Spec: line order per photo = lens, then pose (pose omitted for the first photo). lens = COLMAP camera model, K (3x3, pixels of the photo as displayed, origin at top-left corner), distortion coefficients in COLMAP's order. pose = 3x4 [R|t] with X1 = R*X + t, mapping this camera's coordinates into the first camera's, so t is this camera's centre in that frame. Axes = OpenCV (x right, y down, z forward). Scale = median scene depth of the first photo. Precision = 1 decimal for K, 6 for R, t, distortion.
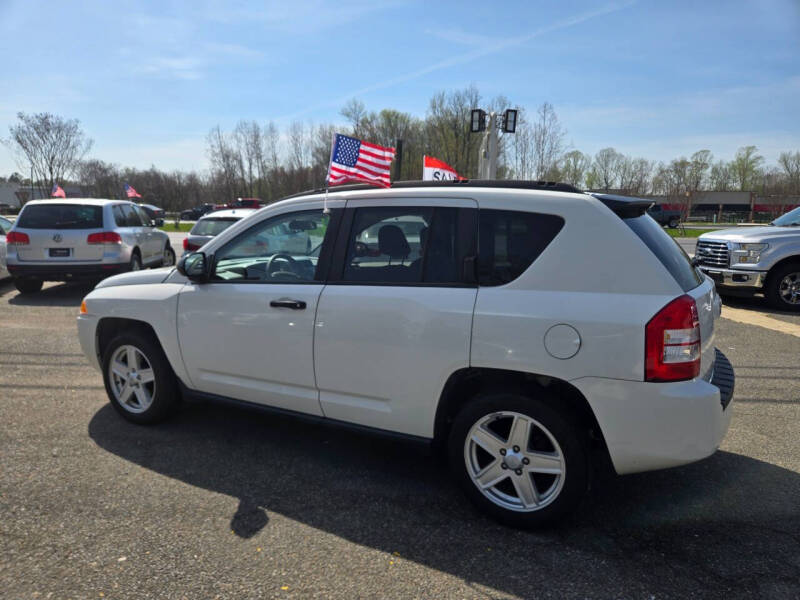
lens RADIAL K [[585.5, 0, 413.9], [0, 585.5, 288.4], [0, 0, 1]] dist [0.031776, 0.007157]
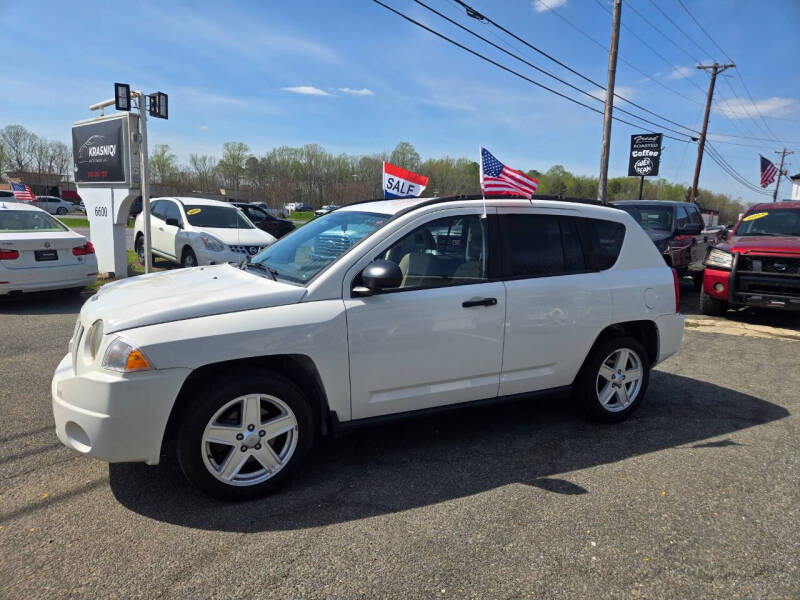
lens RADIAL K [[528.8, 0, 403.2], [0, 528.8, 298.5], [0, 0, 1]] dist [0.052150, -0.029463]
pose [[0.544861, -0.116738, 0.830360, -0.821446], [0.071952, 0.993118, 0.092406, -0.061104], [-0.835433, 0.009398, 0.549511, 0.431793]]
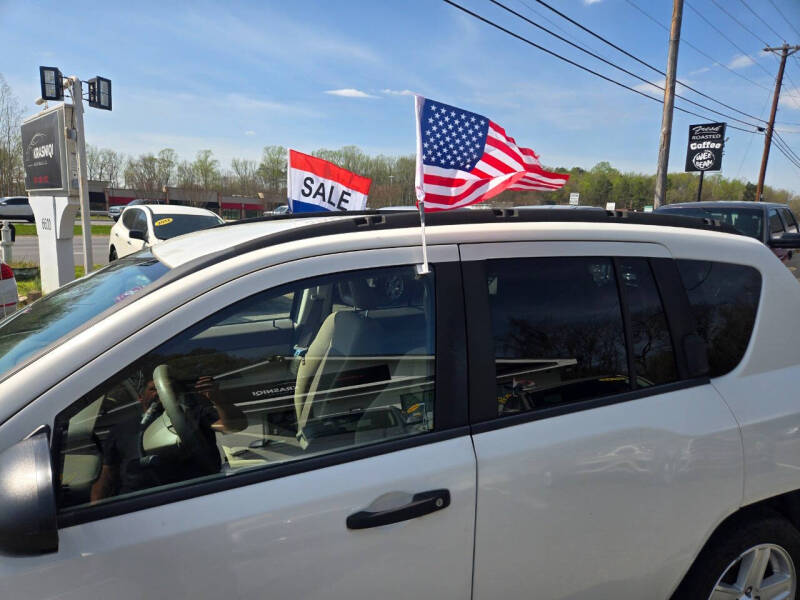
lens RADIAL K [[528.8, 0, 399.7], [0, 528.8, 301.5], [0, 0, 1]] dist [0.052150, -0.029463]
pose [[0.610959, -0.118913, 0.782681, -0.360647], [0.077481, 0.992890, 0.090368, -0.110058], [-0.787862, 0.005432, 0.615828, 0.575438]]
